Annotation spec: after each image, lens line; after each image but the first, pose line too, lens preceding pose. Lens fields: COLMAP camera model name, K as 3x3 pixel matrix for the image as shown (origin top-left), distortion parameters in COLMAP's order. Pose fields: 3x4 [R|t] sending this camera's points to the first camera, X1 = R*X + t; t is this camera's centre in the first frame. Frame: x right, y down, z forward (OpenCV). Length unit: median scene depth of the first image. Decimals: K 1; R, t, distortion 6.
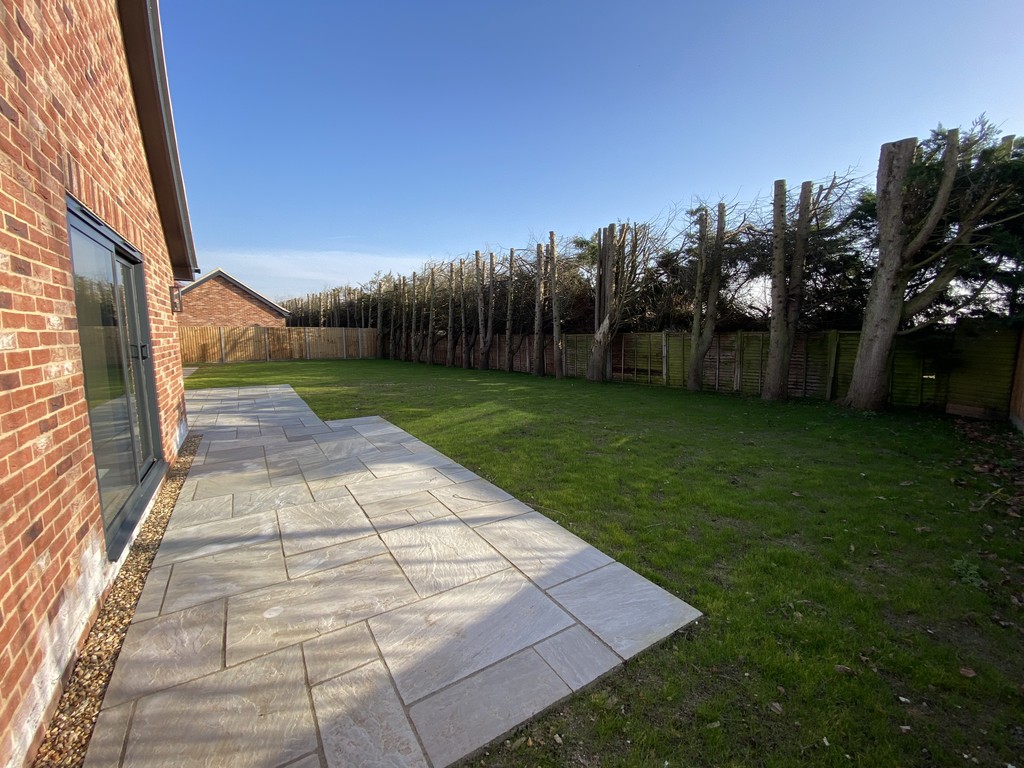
lens RADIAL K [[416.3, 0, 513.3], [0, 416.3, 380.6], [0, 0, 1]] dist [0.023689, -0.022283]
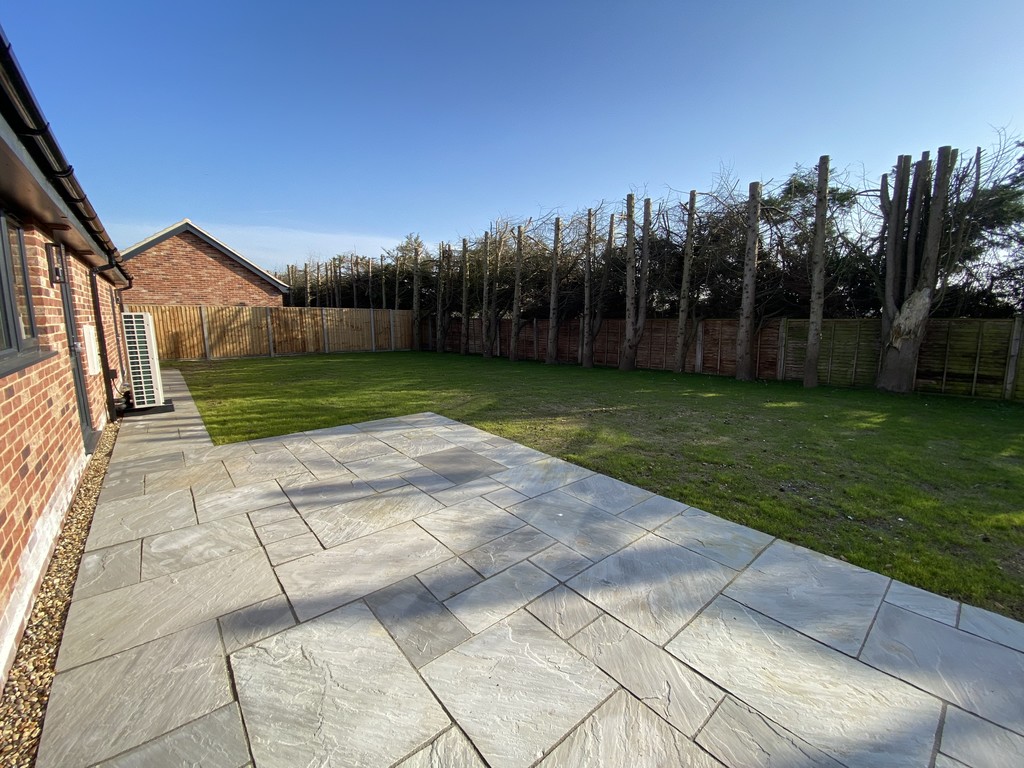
lens RADIAL K [[416.3, 0, 513.3], [0, 416.3, 380.6], [0, 0, 1]] dist [0.023689, -0.022283]
pose [[0.990653, -0.016759, 0.135370, -0.274187], [0.011451, 0.999138, 0.039893, -0.028592], [-0.135922, -0.037970, 0.989992, 0.247066]]
